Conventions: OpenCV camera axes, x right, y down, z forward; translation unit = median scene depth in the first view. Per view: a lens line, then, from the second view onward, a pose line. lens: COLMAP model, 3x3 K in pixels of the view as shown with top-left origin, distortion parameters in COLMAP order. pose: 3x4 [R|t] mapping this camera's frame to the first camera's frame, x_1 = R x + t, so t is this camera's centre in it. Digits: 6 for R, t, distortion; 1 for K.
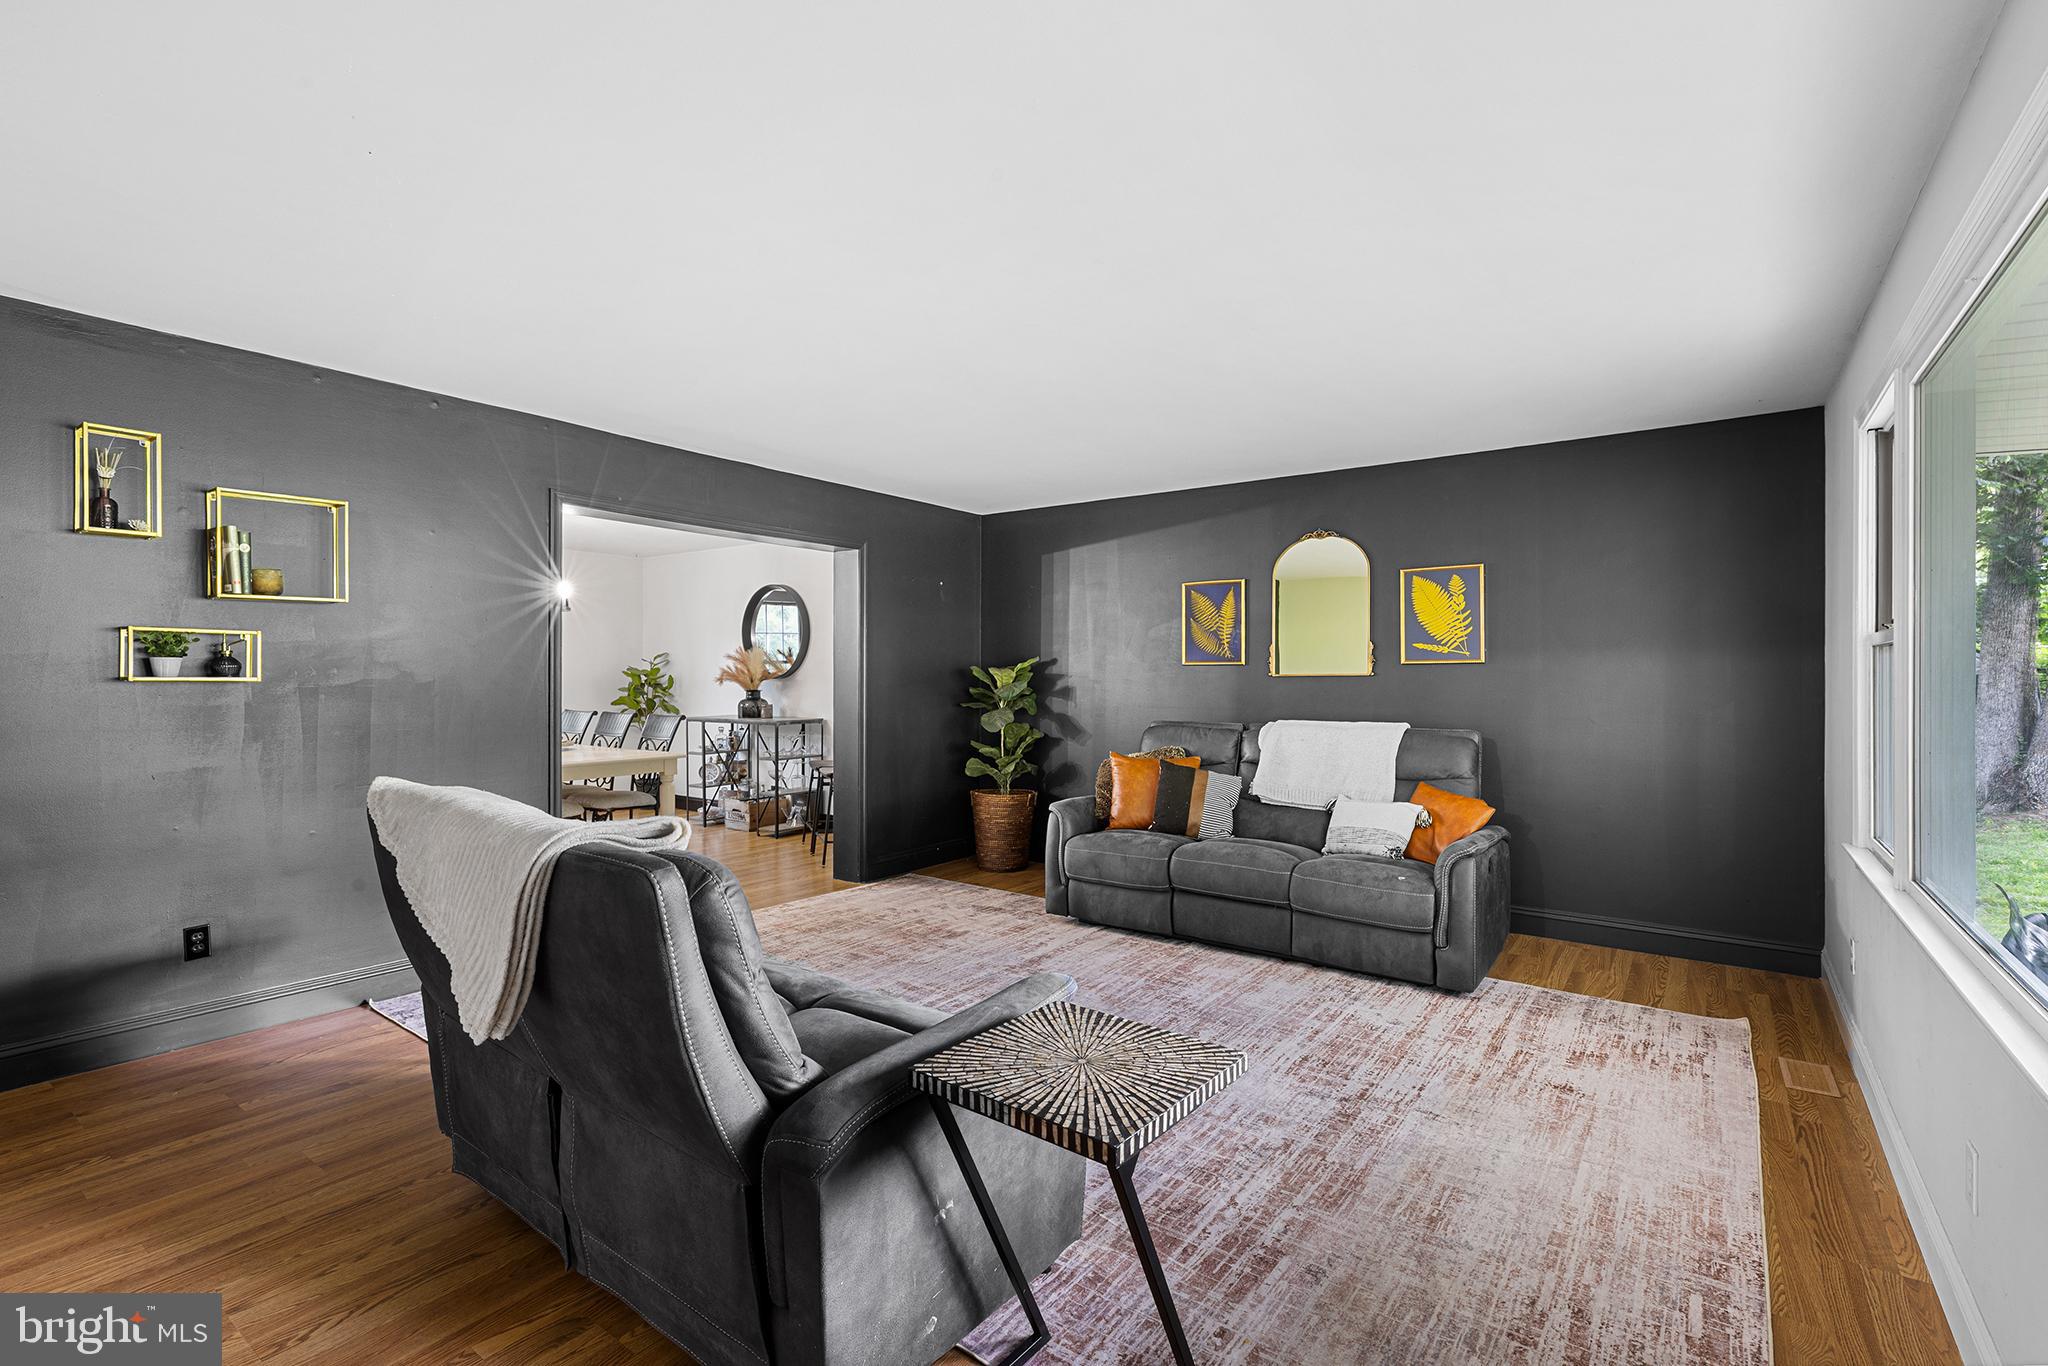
lens RADIAL K [[919.2, 0, 1025.4], [0, 919.2, 666.2], [0, 0, 1]] dist [0.003099, 0.000375]
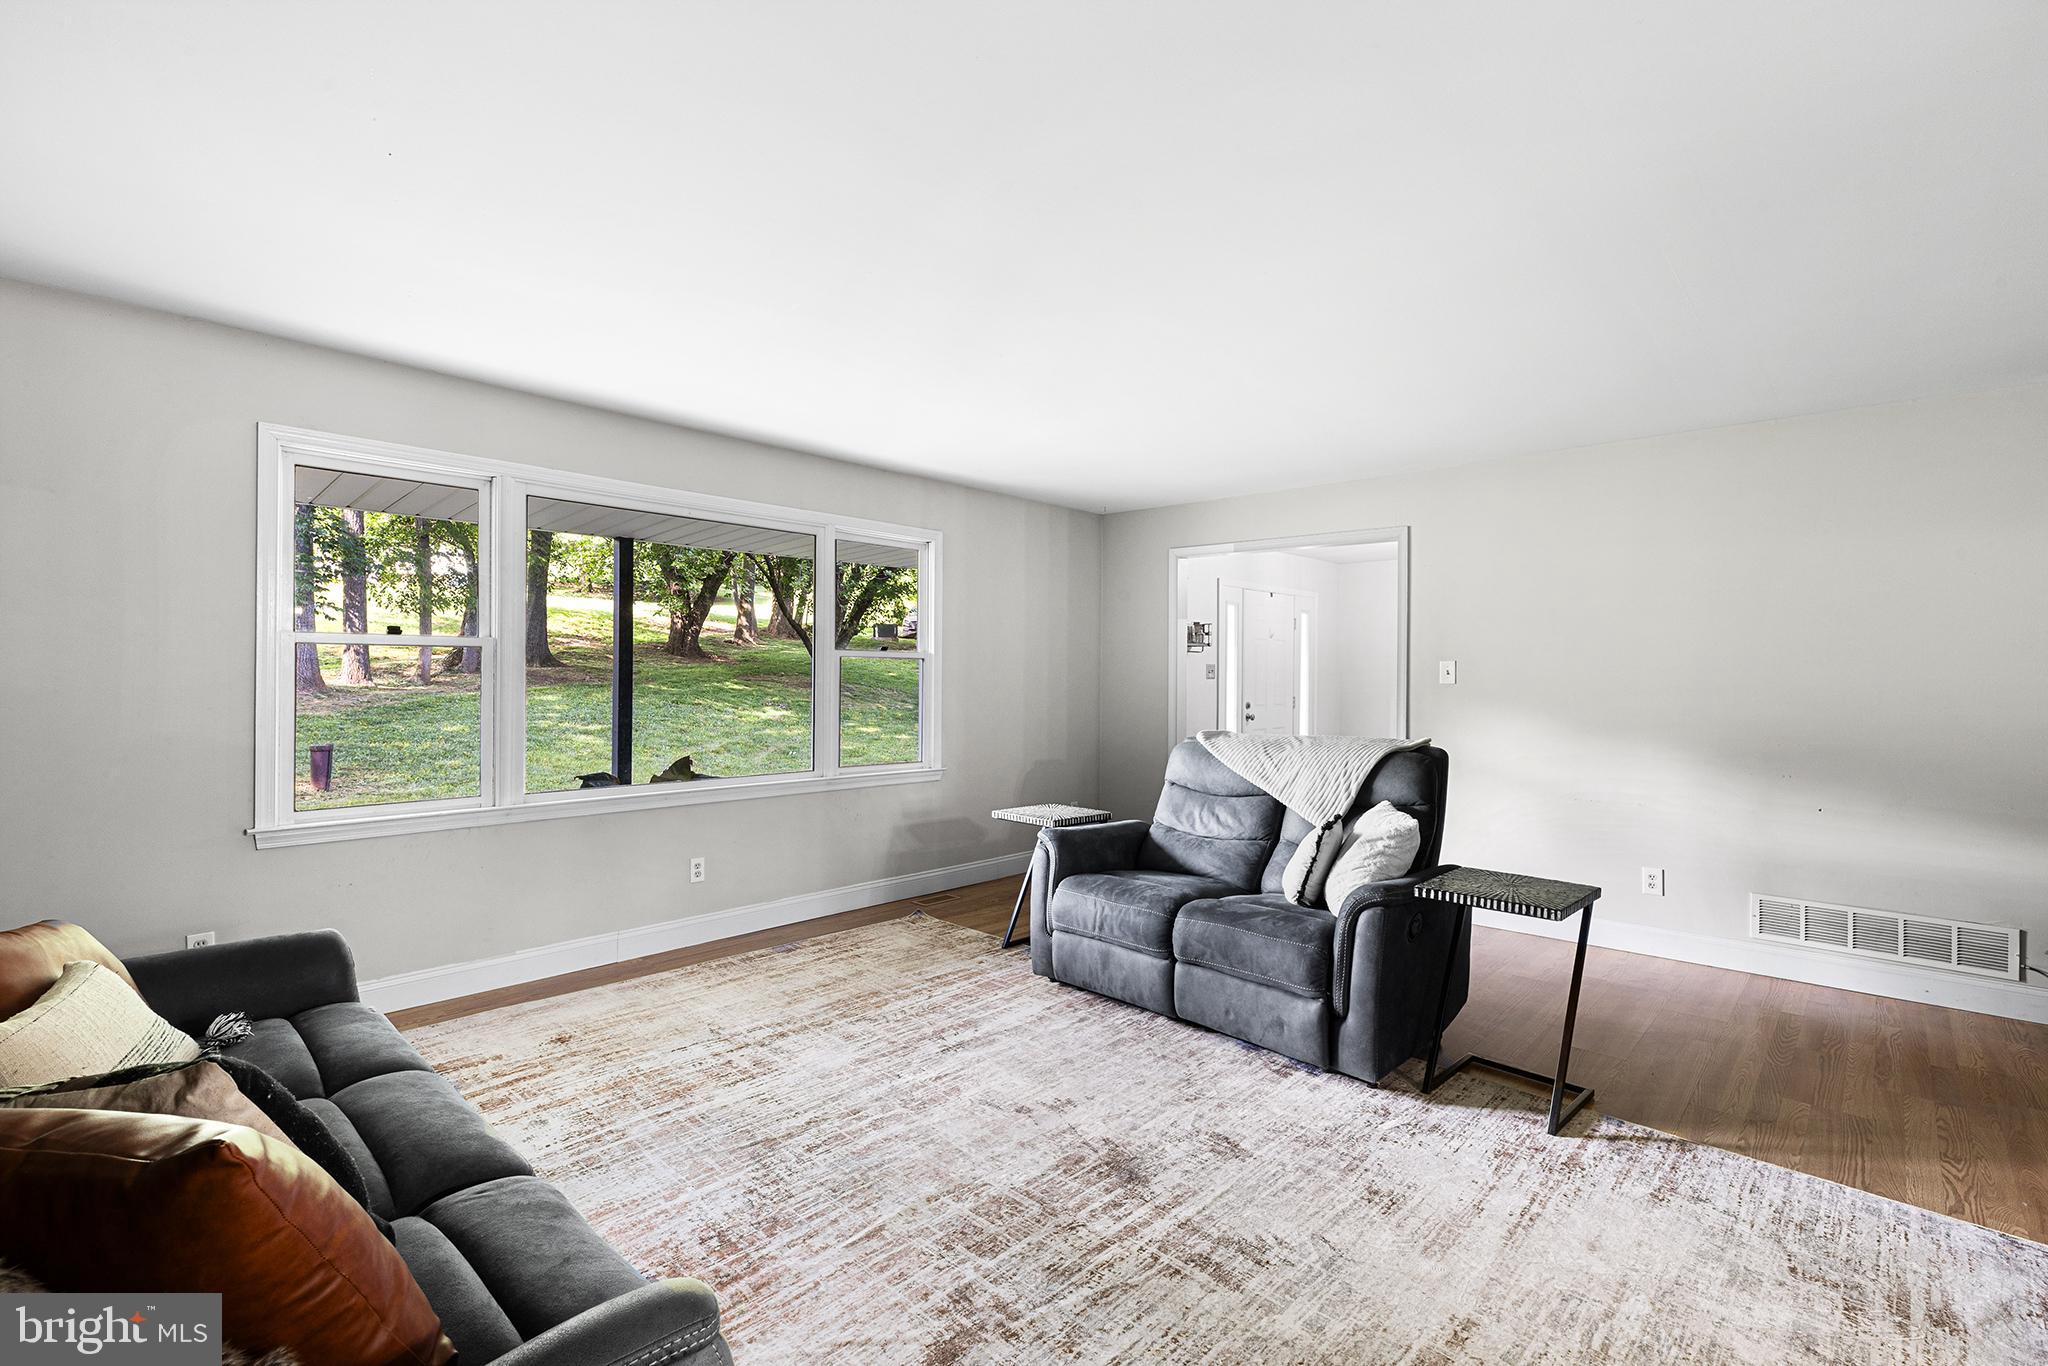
lens RADIAL K [[936.6, 0, 1028.4], [0, 936.6, 703.1], [0, 0, 1]] dist [0.001871, -0.000333]
pose [[-0.992605, -0.012539, 0.120738, -0.120921], [-0.010566, 0.999800, 0.016970, 0.025906], [-0.120927, 0.015569, -0.992539, 2.236301]]
